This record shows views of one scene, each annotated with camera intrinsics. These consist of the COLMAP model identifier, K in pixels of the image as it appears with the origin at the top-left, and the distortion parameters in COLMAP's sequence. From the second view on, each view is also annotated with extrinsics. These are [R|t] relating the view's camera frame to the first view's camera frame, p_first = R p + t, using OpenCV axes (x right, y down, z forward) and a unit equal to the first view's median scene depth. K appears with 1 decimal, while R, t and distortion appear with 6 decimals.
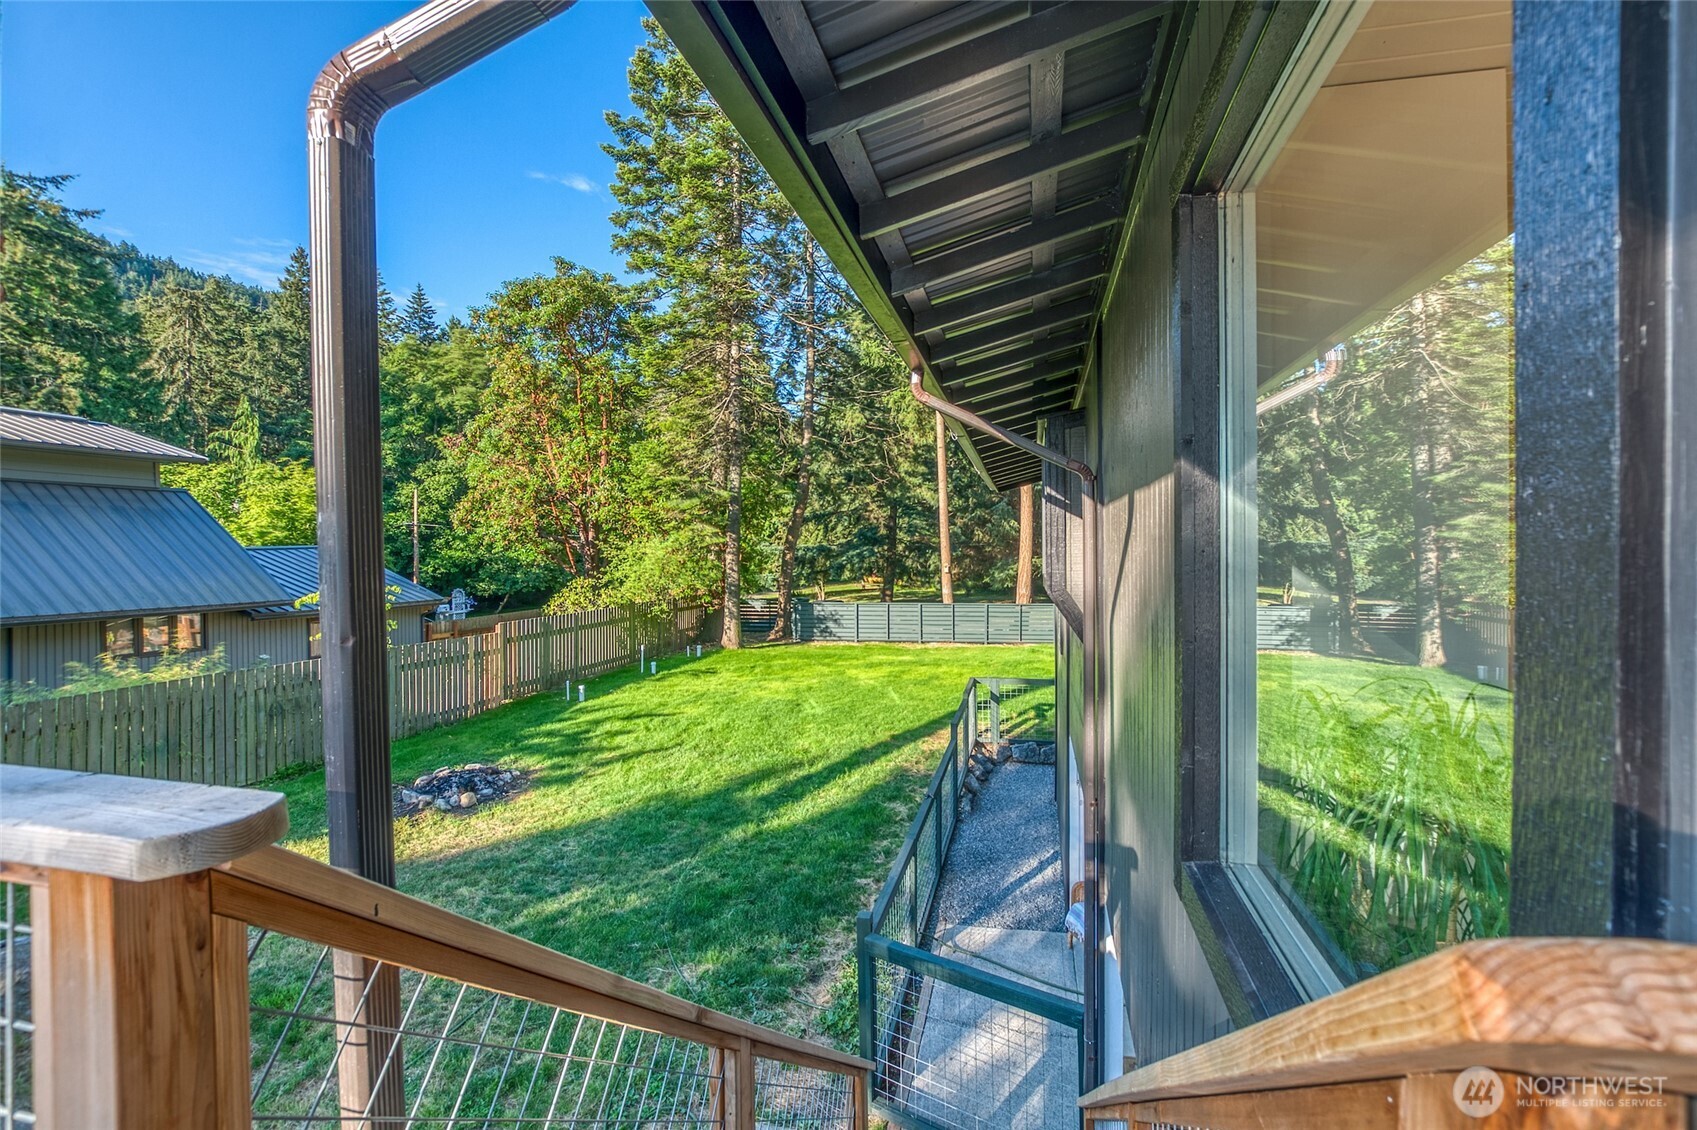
lens RADIAL K [[768.0, 0, 843.6], [0, 768.0, 551.4], [0, 0, 1]] dist [-0.017418, 0.001334]
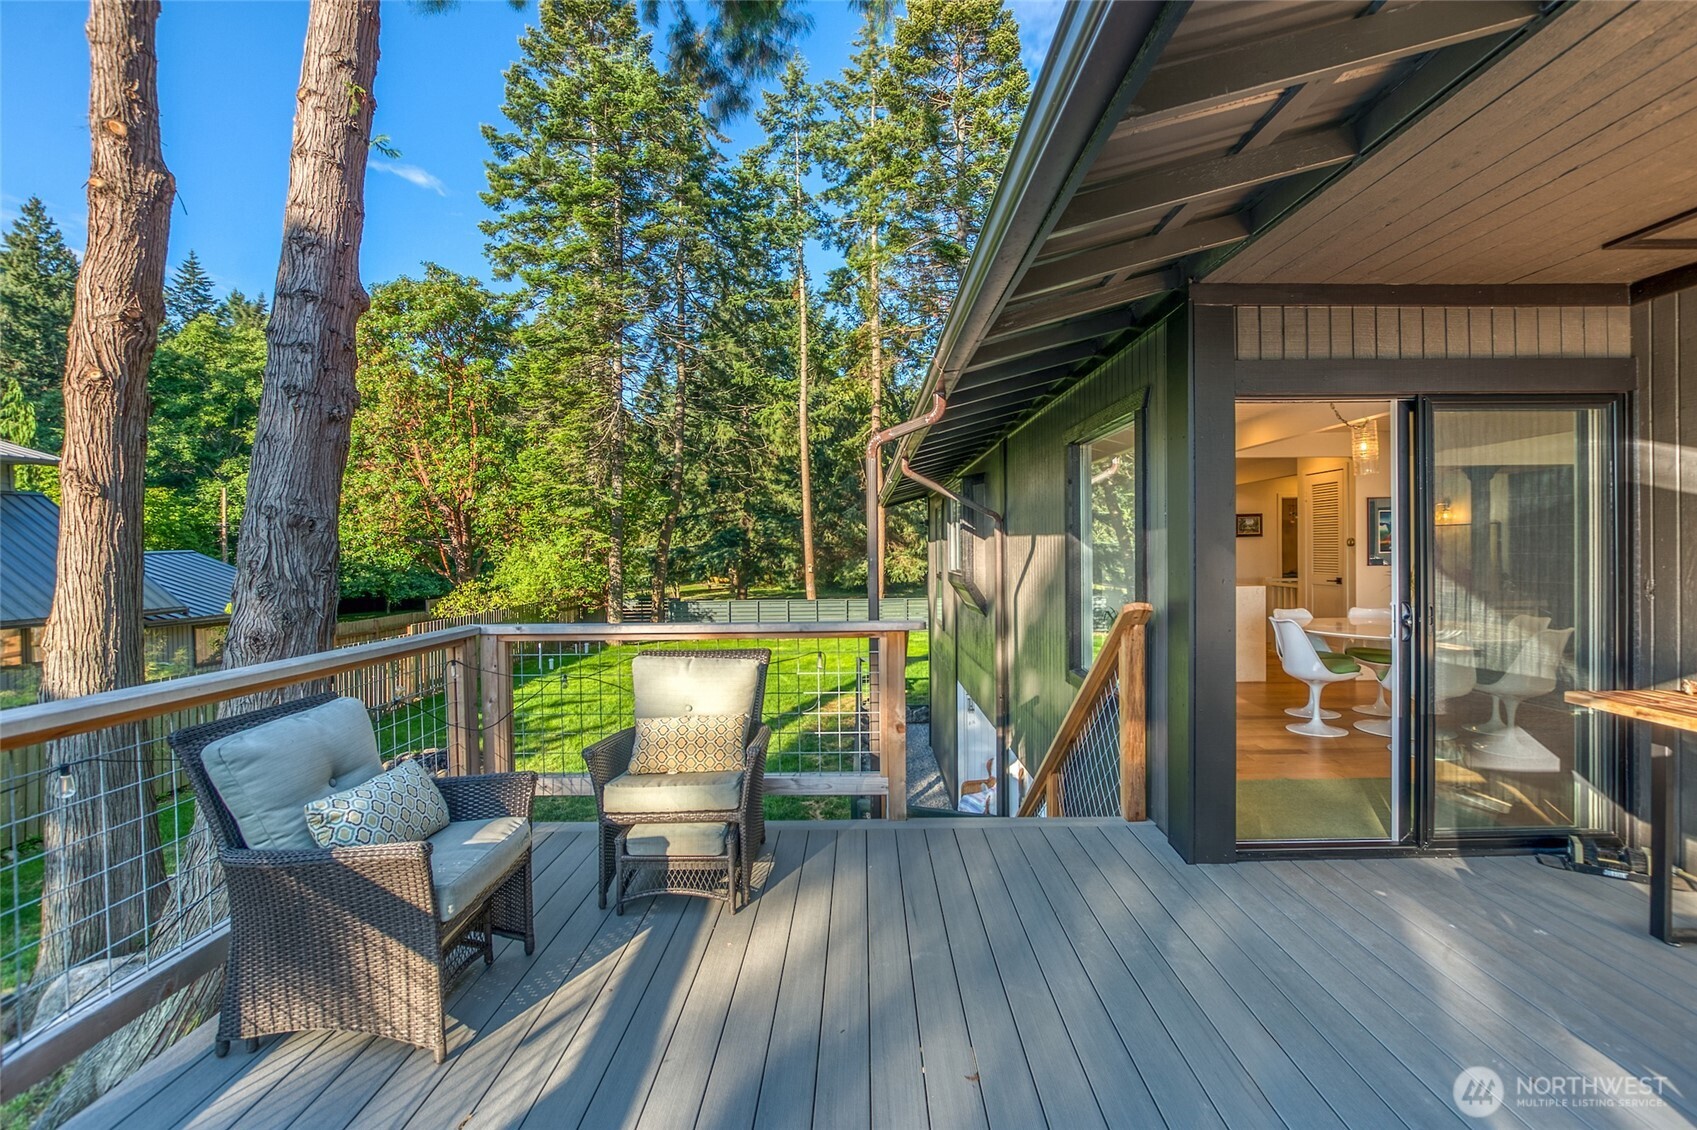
lens RADIAL K [[768.0, 0, 852.2], [0, 768.0, 550.4], [0, 0, 1]] dist [-0.017418, 0.001334]
pose [[0.973188, -0.004520, 0.229967, -0.061713], [0.004746, 0.999989, -0.000431, -0.003216], [-0.229963, 0.001511, 0.973198, -0.098977]]
